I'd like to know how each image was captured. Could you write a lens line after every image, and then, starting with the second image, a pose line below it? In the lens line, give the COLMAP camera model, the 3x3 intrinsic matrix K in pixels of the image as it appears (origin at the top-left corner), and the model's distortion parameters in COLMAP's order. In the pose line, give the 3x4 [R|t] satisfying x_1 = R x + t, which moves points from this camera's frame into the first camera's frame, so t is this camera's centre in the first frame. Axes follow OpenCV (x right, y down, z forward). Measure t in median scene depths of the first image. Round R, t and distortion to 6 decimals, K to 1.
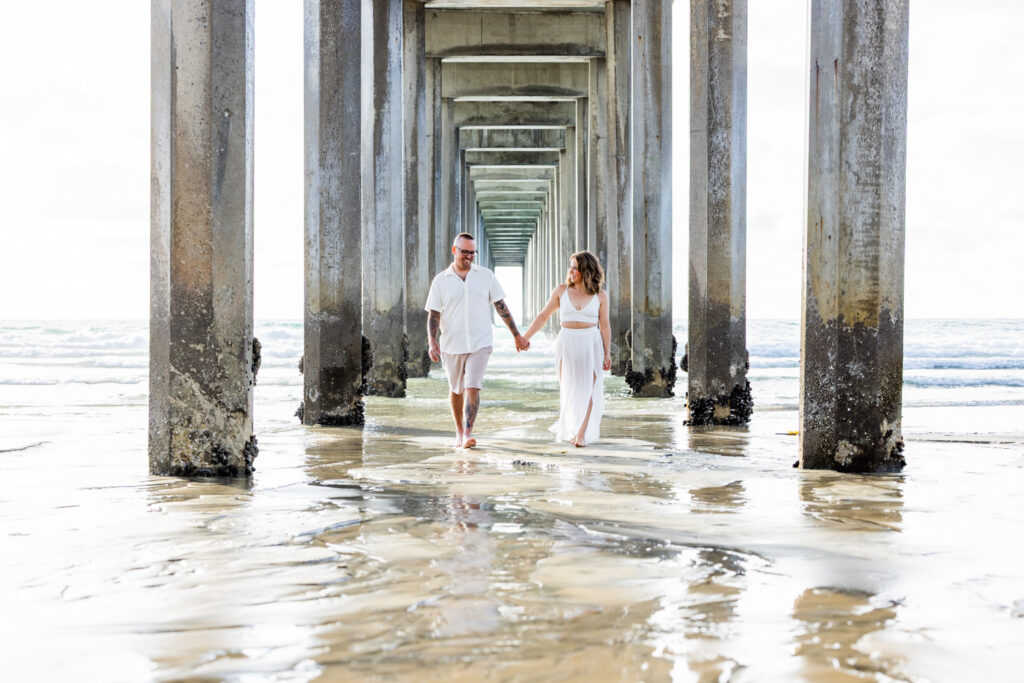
lens RADIAL K [[2066.8, 0, 512.0], [0, 2066.8, 341.5], [0, 0, 1]] dist [-0.002977, -0.003424]
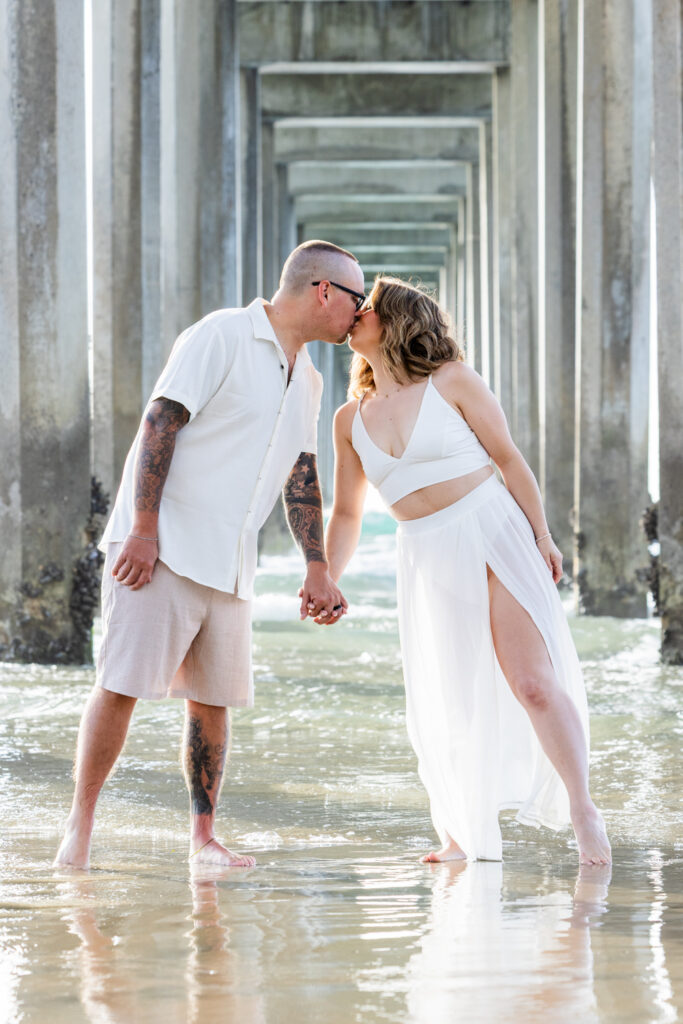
lens RADIAL K [[2711.2, 0, 341.5], [0, 2711.2, 512.0], [0, 0, 1]] dist [0.033206, 0.325898]
pose [[0.999590, -0.000451, -0.028623, 0.008609], [-0.000193, 0.999747, -0.022483, 0.005101], [0.028626, 0.022479, 0.999337, 0.477400]]
